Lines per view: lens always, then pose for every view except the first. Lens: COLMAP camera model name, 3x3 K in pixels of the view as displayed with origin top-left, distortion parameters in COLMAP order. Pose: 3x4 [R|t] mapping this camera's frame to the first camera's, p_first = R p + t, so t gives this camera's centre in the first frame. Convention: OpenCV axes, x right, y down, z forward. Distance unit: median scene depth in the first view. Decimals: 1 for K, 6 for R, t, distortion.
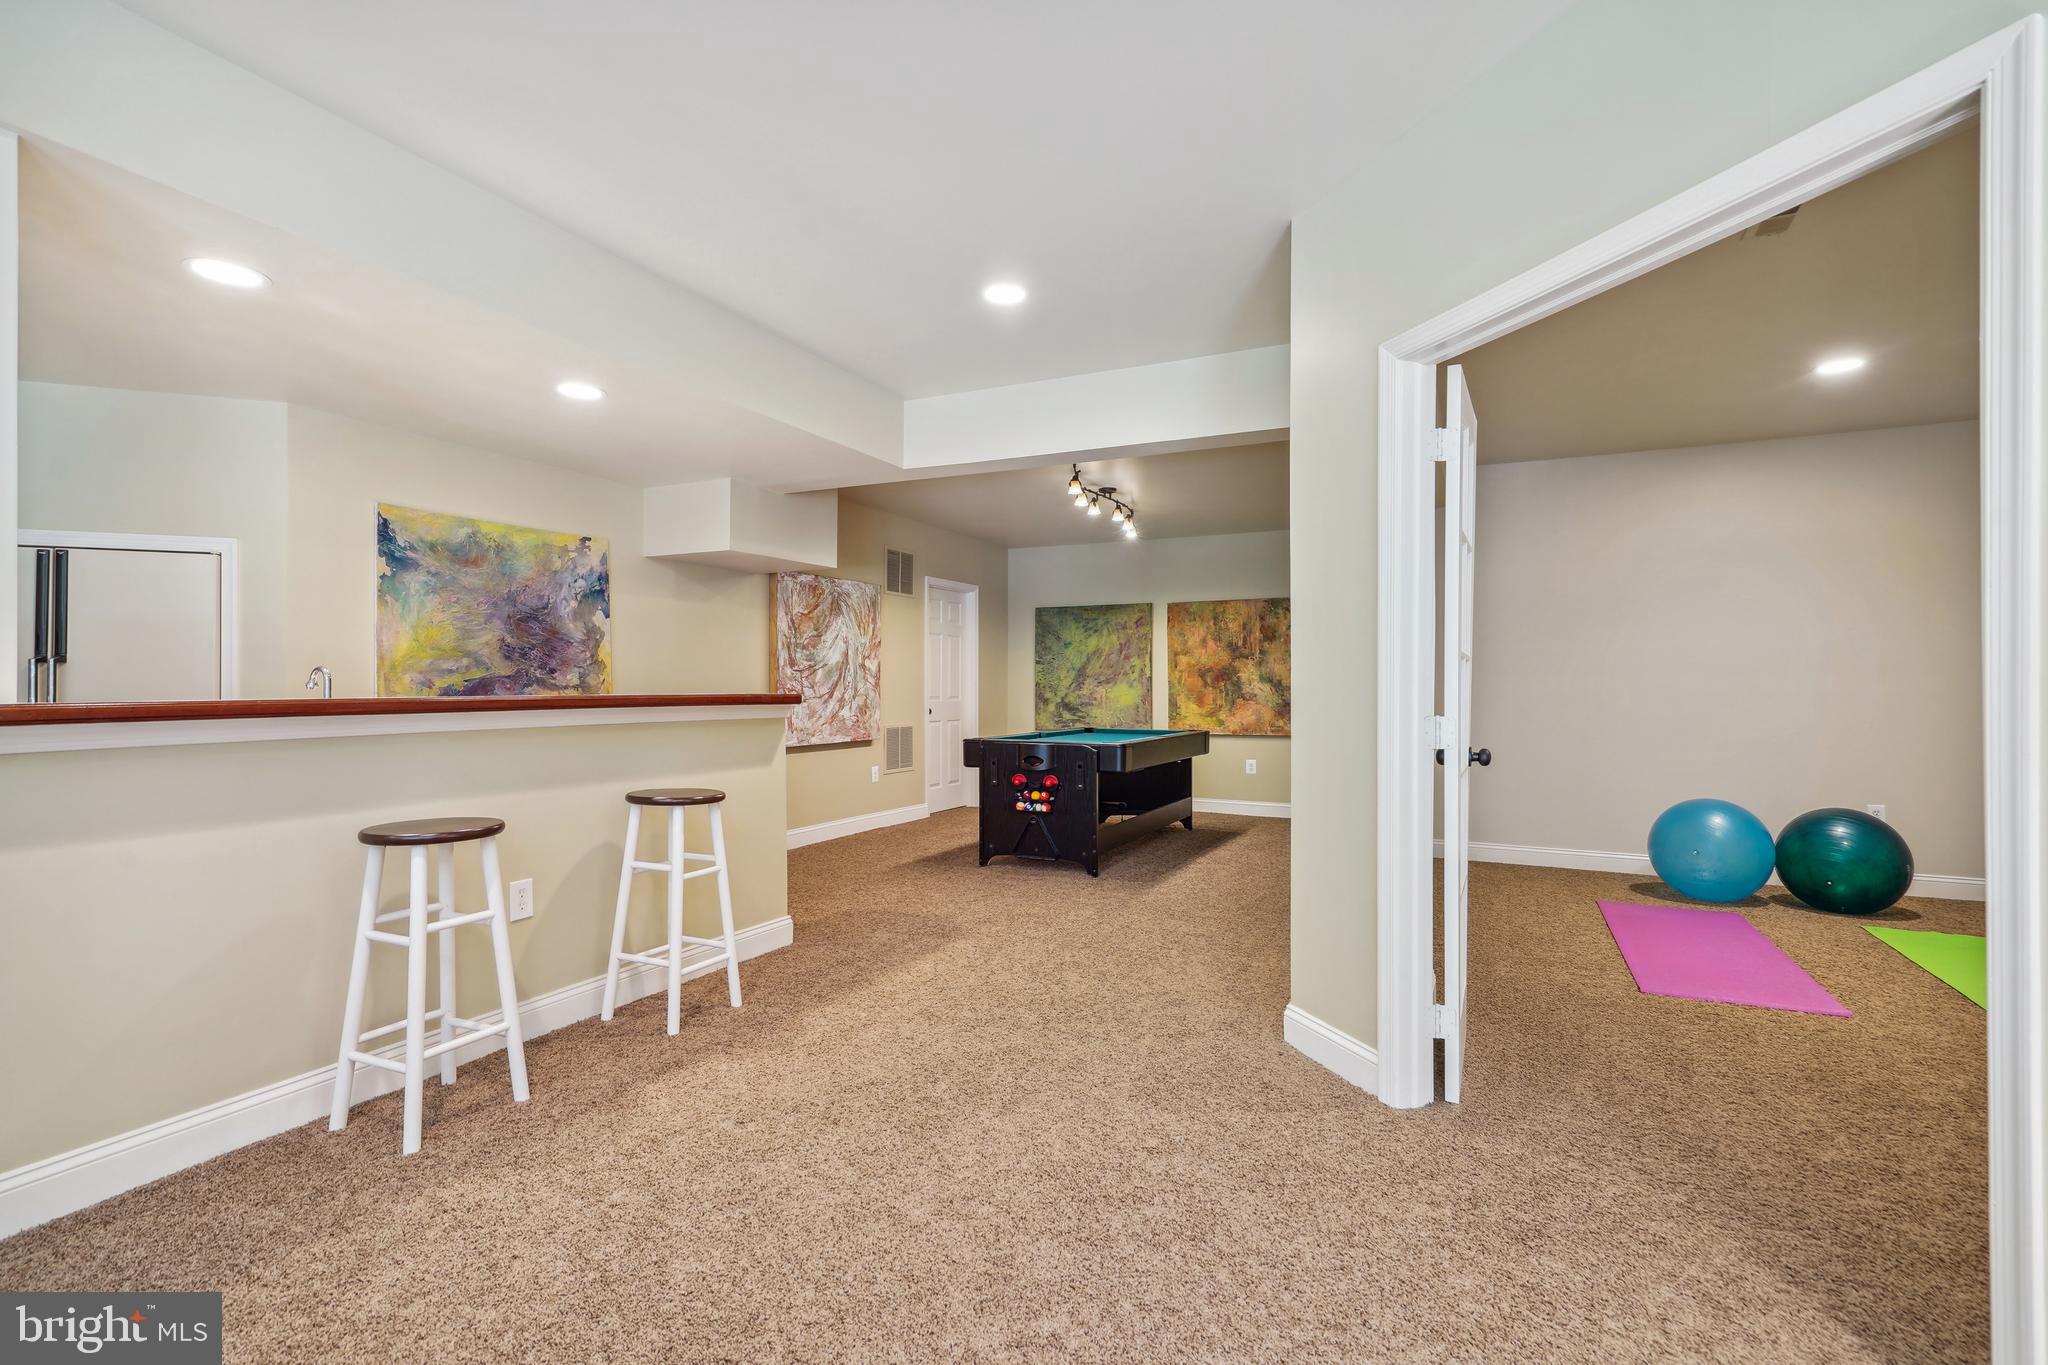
lens RADIAL K [[958.4, 0, 1020.6], [0, 958.4, 681.6], [0, 0, 1]] dist [0.004793, 0.000181]
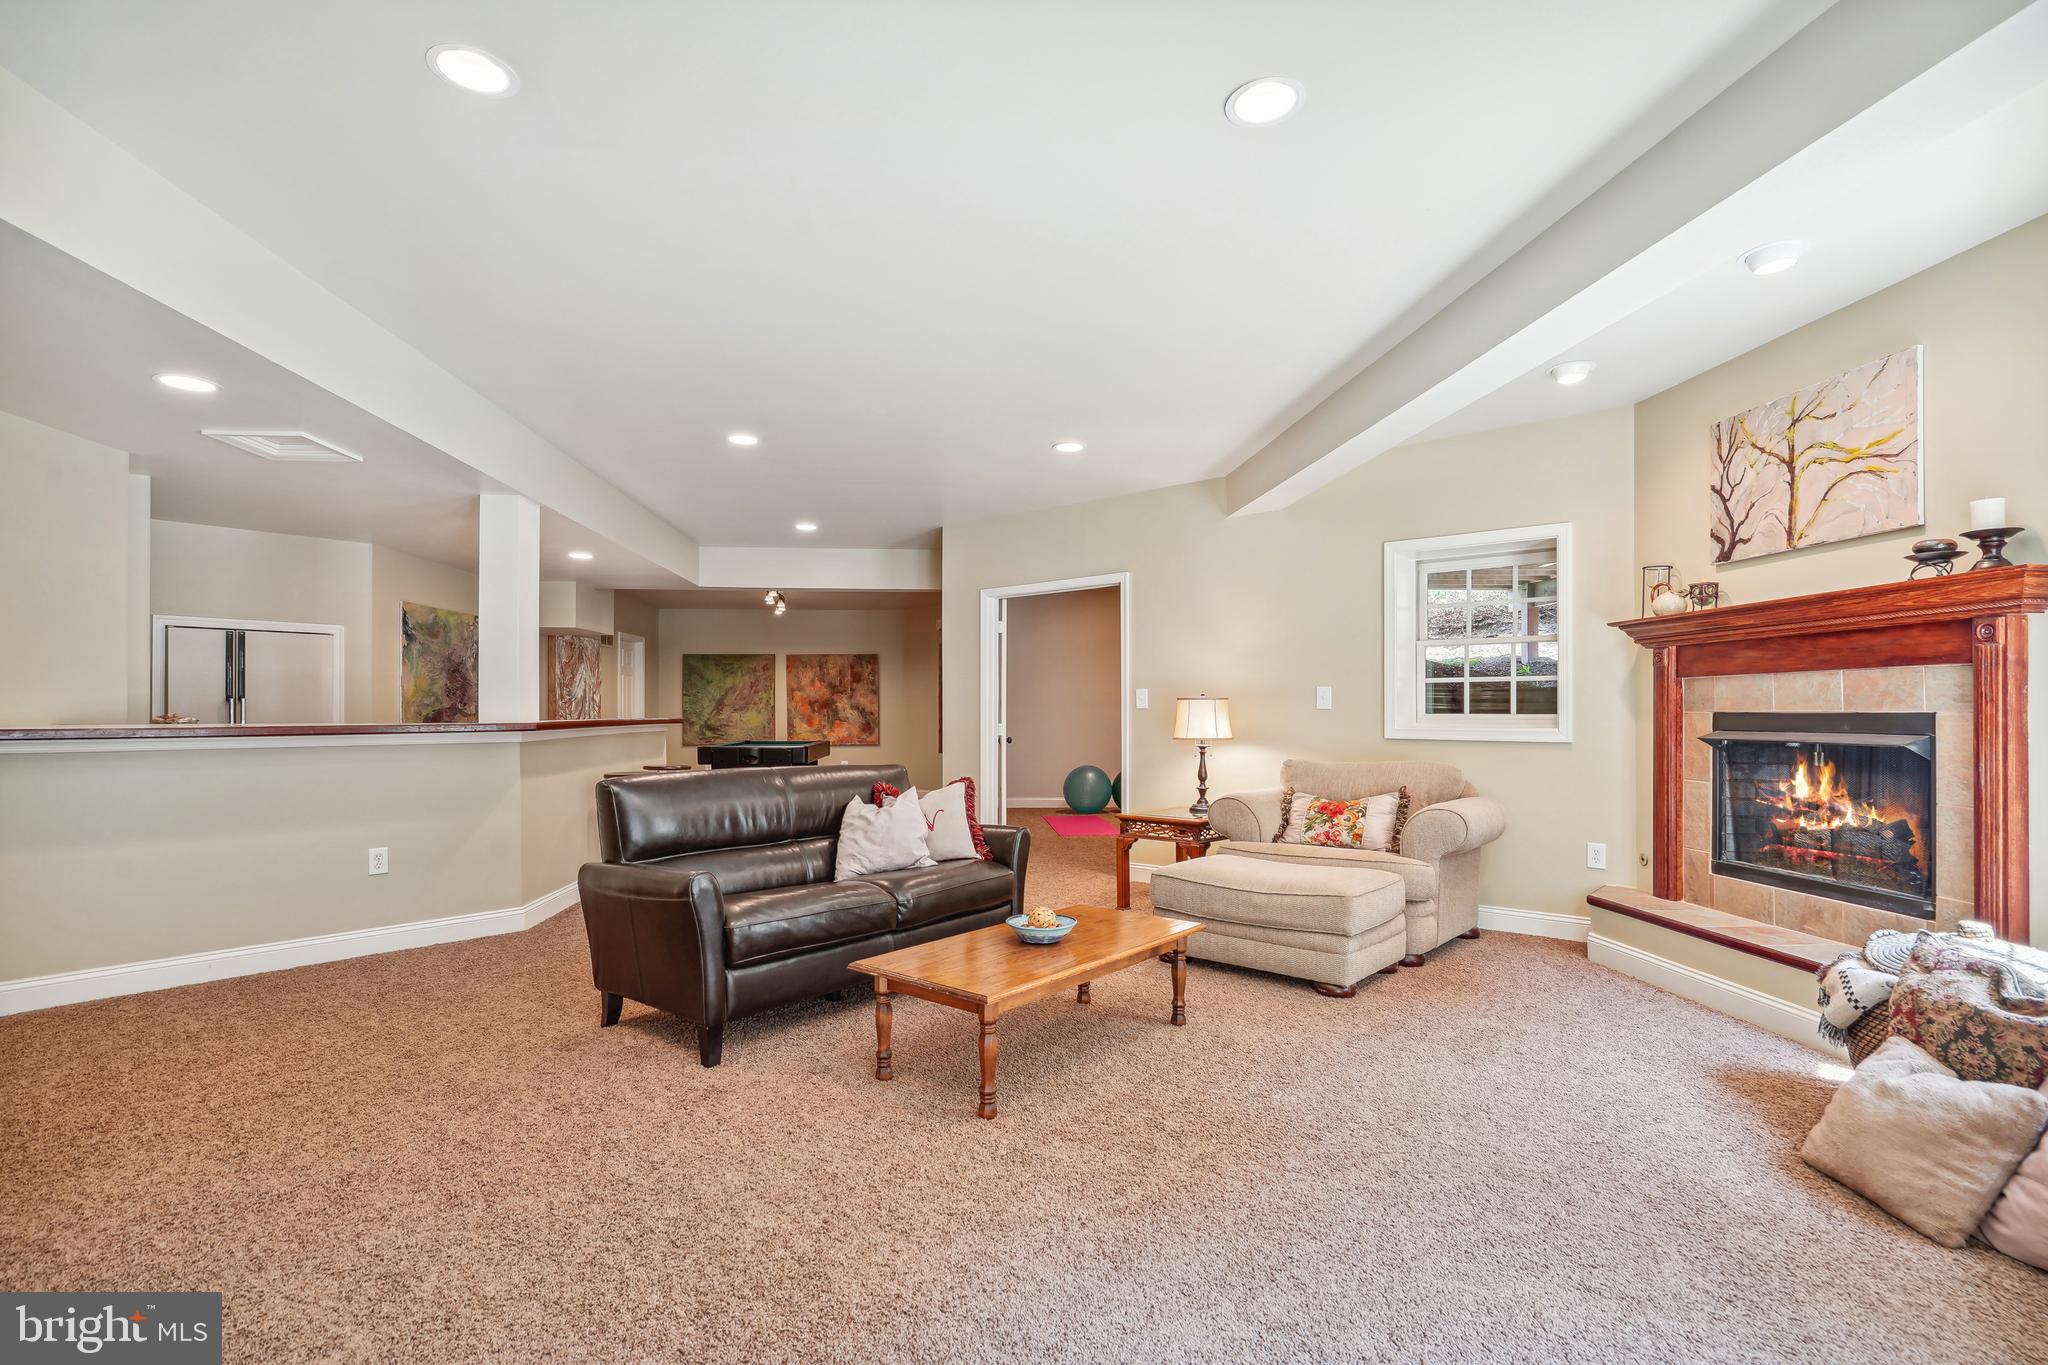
lens RADIAL K [[958.4, 0, 1024.8], [0, 958.4, 692.6], [0, 0, 1]] dist [0.004793, 0.000181]
pose [[0.859851, 0.008072, 0.510482, -0.289119], [-0.001046, 0.999901, -0.014049, -0.005300], [-0.510545, 0.011546, 0.859774, -0.449311]]
